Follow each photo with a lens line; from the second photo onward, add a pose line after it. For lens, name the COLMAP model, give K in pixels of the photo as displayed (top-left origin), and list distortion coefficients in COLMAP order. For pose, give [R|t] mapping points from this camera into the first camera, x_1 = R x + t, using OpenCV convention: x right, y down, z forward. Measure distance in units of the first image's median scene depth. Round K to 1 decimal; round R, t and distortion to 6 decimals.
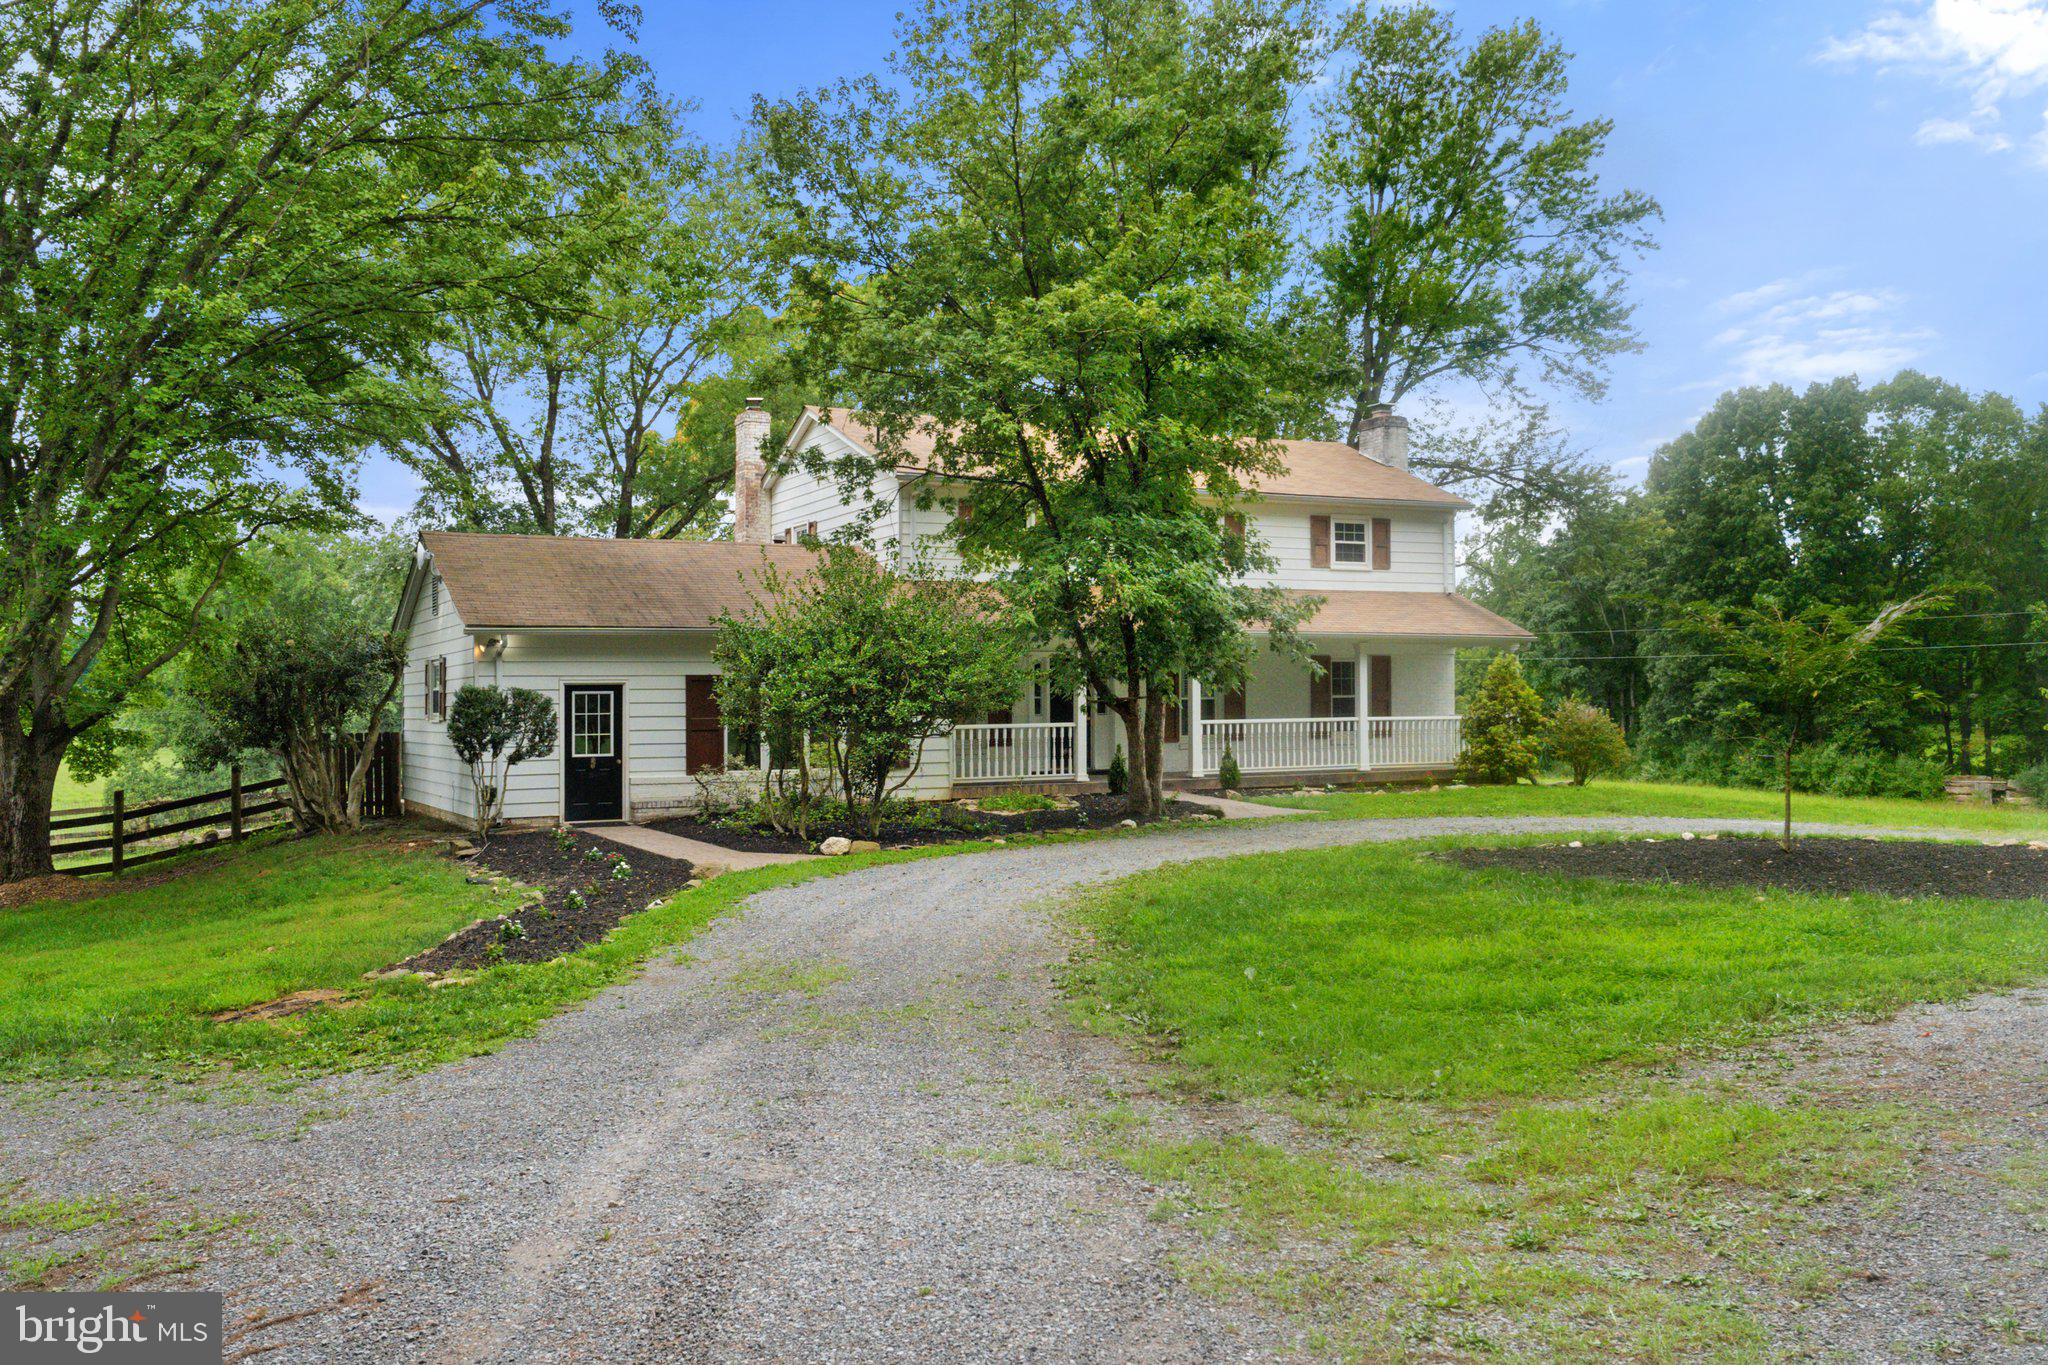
lens RADIAL K [[1814.2, 0, 1024.0], [0, 1814.2, 682.5], [0, 0, 1]] dist [0.009901, 0.005672]
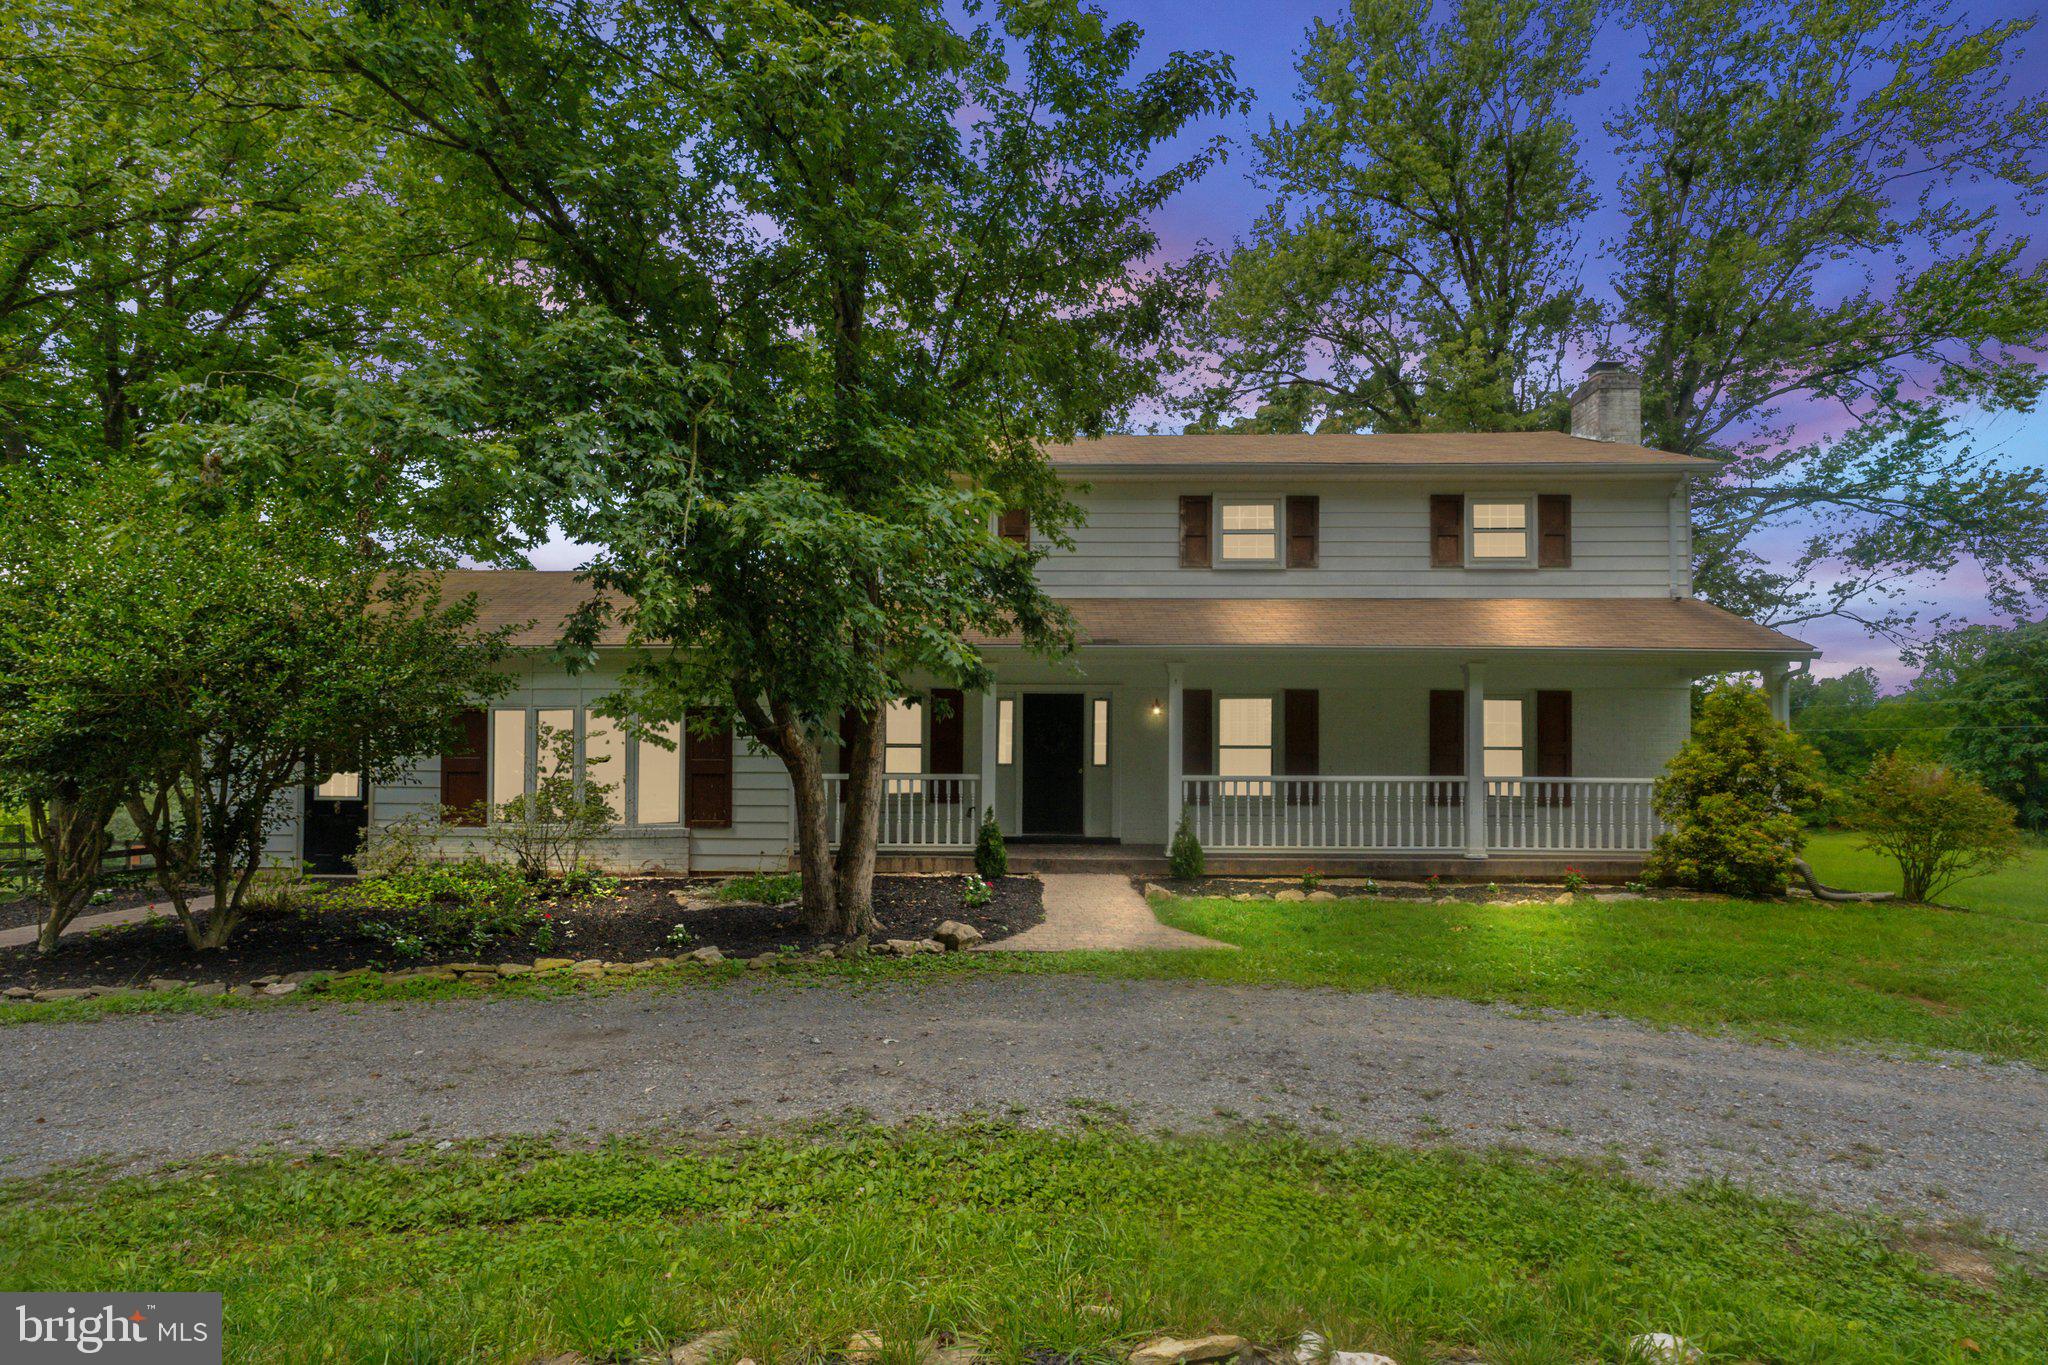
lens RADIAL K [[1023.3, 0, 1024.7], [0, 1023.3, 741.0], [0, 0, 1]] dist [0.000232, 0.000265]
pose [[0.877042, 0.001603, -0.480411, 0.144505], [-0.009842, 0.999845, -0.014632, 0.008672], [0.480312, 0.017561, 0.876922, 0.388525]]
